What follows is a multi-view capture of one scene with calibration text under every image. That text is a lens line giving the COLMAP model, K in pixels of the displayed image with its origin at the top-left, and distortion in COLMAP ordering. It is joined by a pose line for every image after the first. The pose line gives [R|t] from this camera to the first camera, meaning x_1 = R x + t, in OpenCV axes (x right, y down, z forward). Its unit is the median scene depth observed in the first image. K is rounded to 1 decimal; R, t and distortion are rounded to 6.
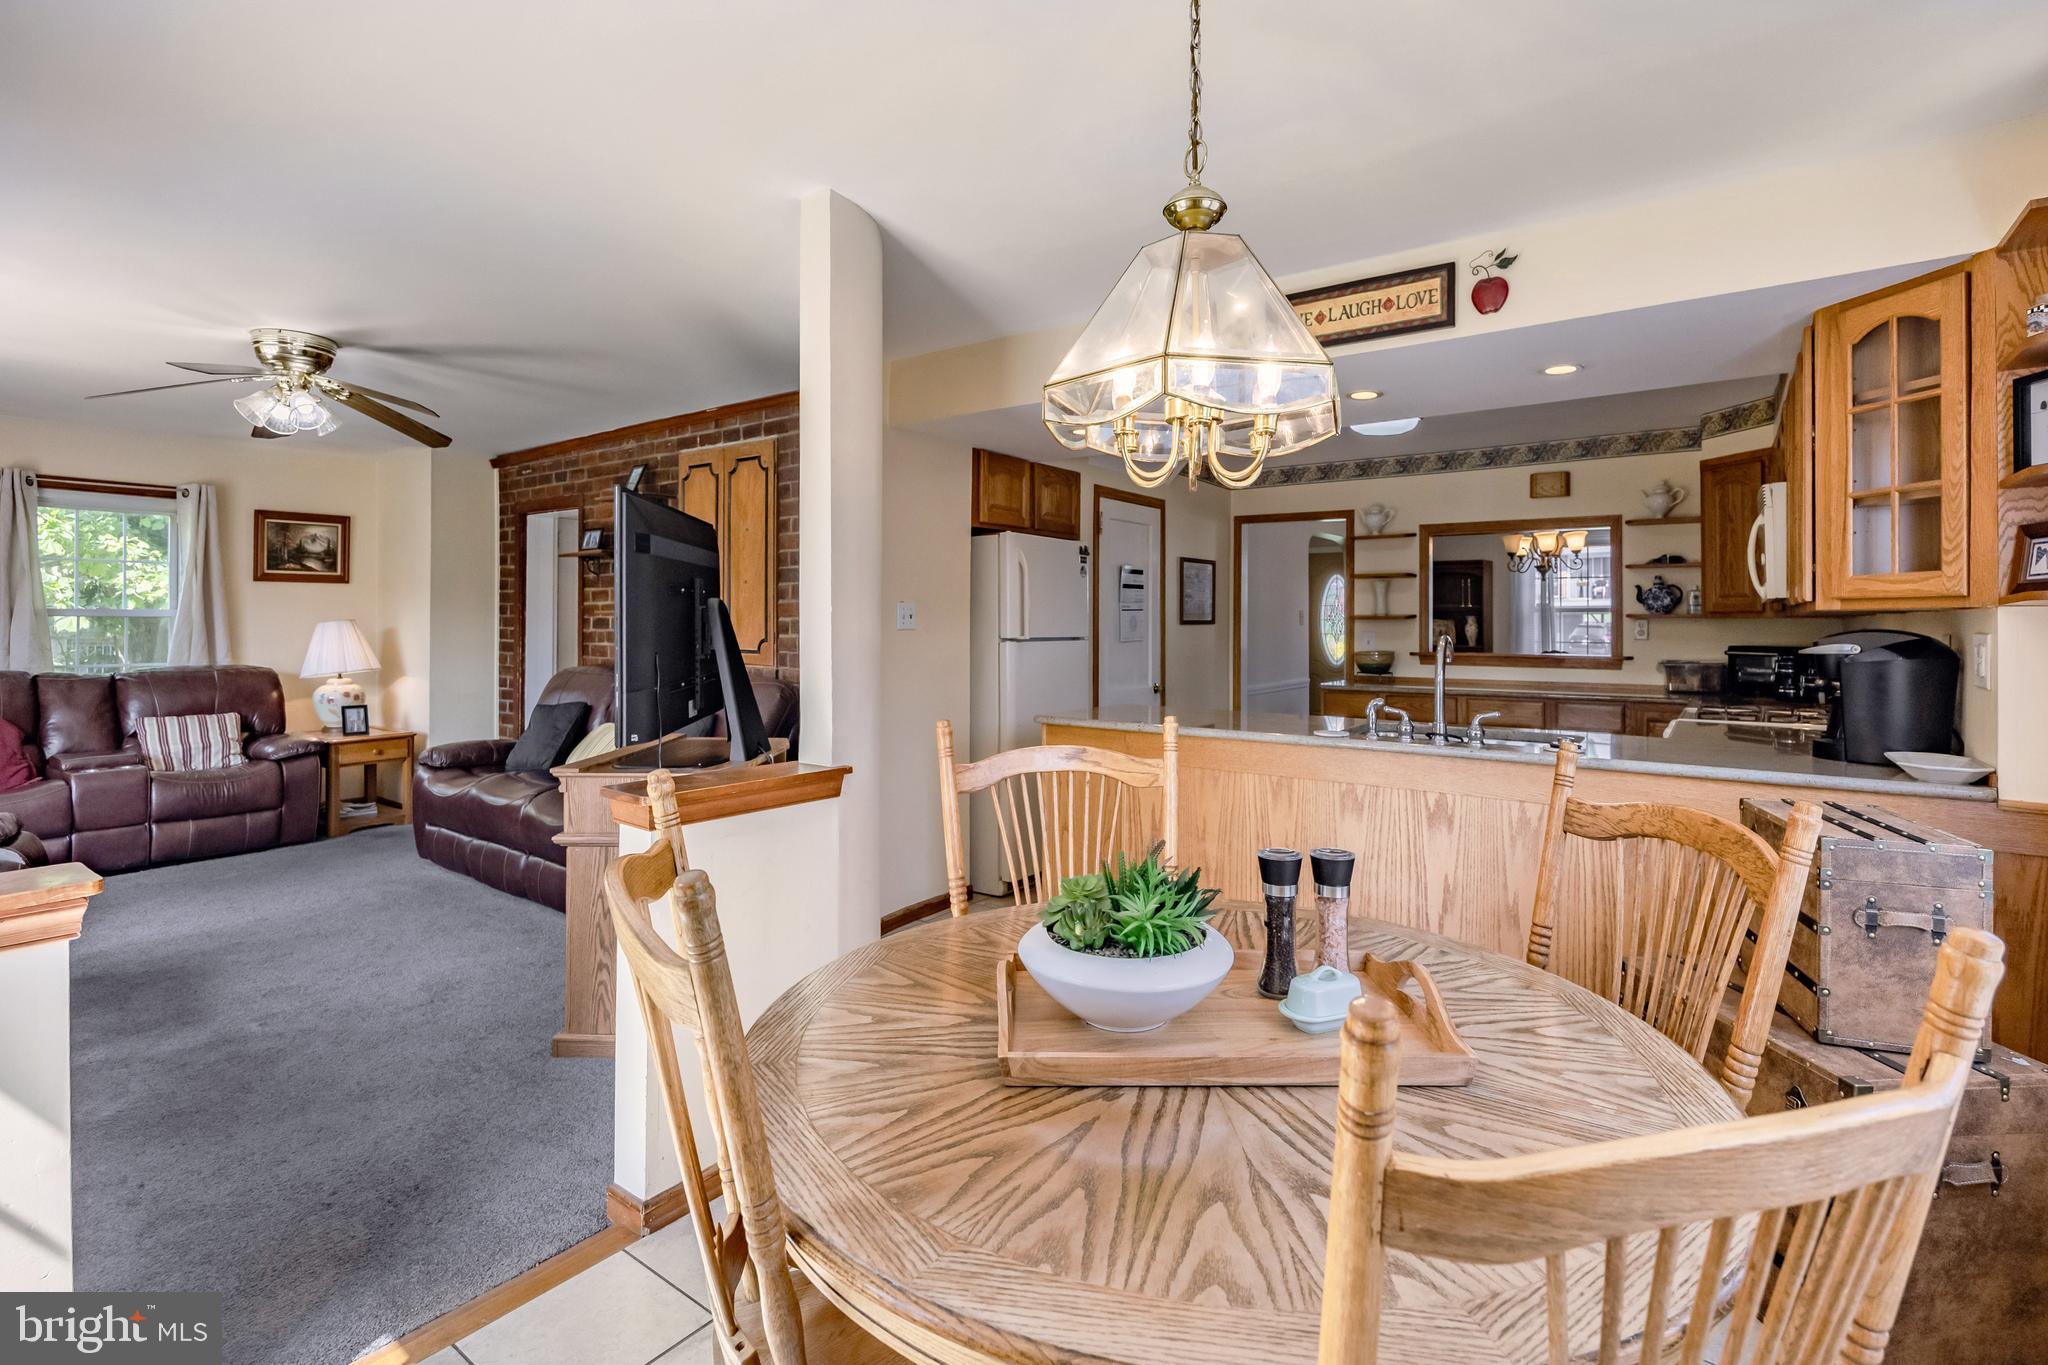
lens RADIAL K [[944.4, 0, 1006.9], [0, 944.4, 620.4], [0, 0, 1]] dist [-0.011986, 0.001116]
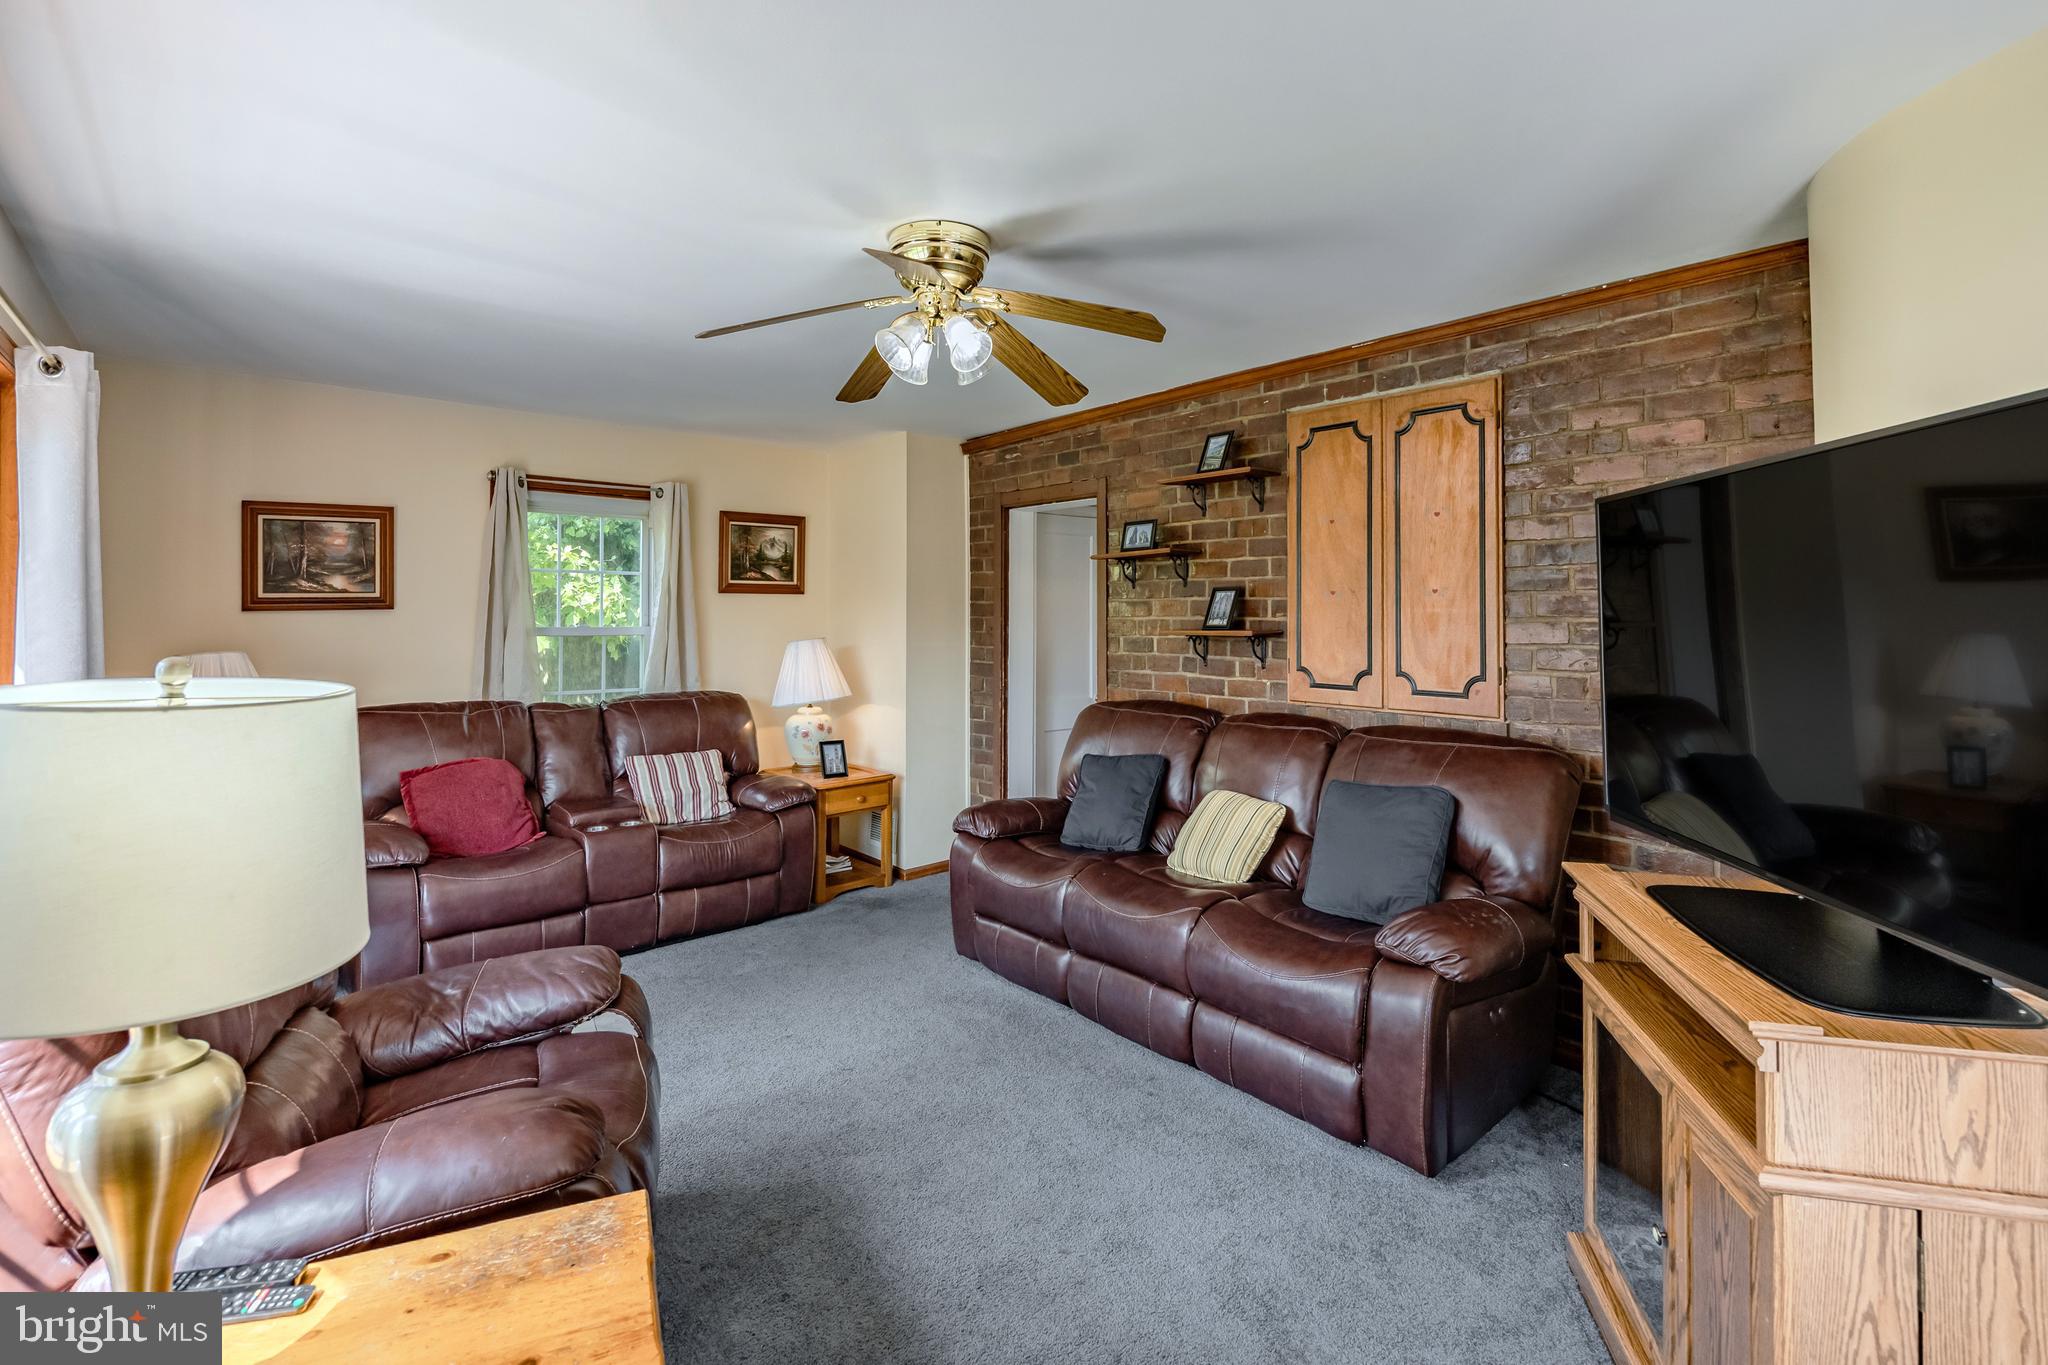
lens RADIAL K [[944.4, 0, 1008.6], [0, 944.4, 607.6], [0, 0, 1]] dist [-0.011986, 0.001116]
pose [[0.969792, -0.005082, -0.243882, -0.380945], [0.001946, 0.999912, -0.013098, -0.018952], [0.243927, 0.012228, 0.969716, 0.251431]]
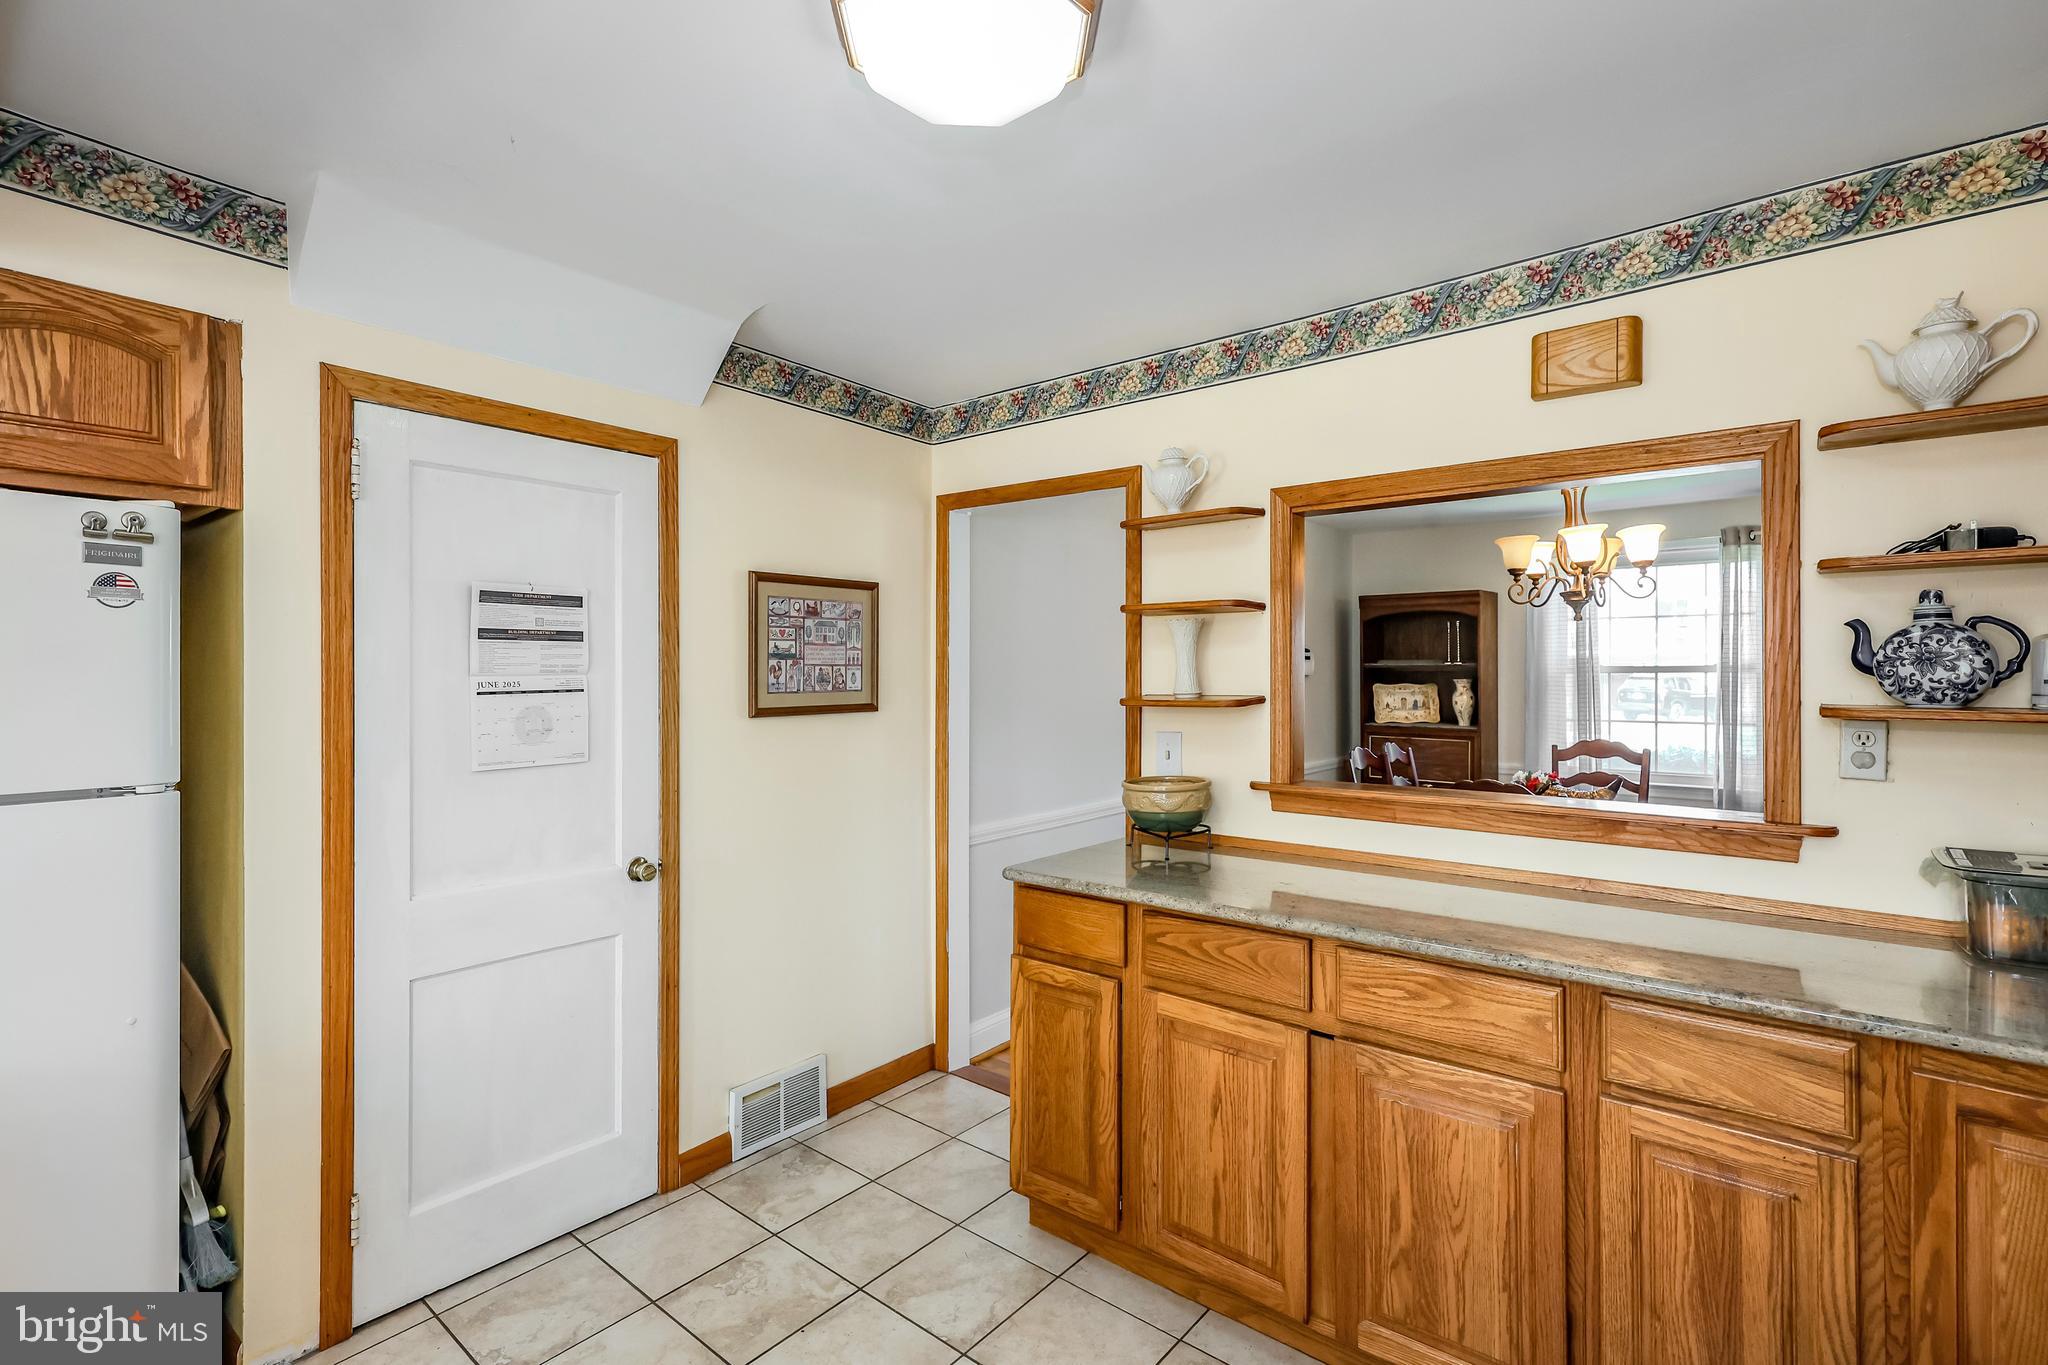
lens RADIAL K [[944.4, 0, 952.9], [0, 944.4, 681.5], [0, 0, 1]] dist [-0.011986, 0.001116]
pose [[0.997115, -0.002685, -0.075864, 0.368230], [0.003337, 0.999959, 0.008471, -0.019288], [0.075838, -0.008699, 0.997082, 0.631281]]
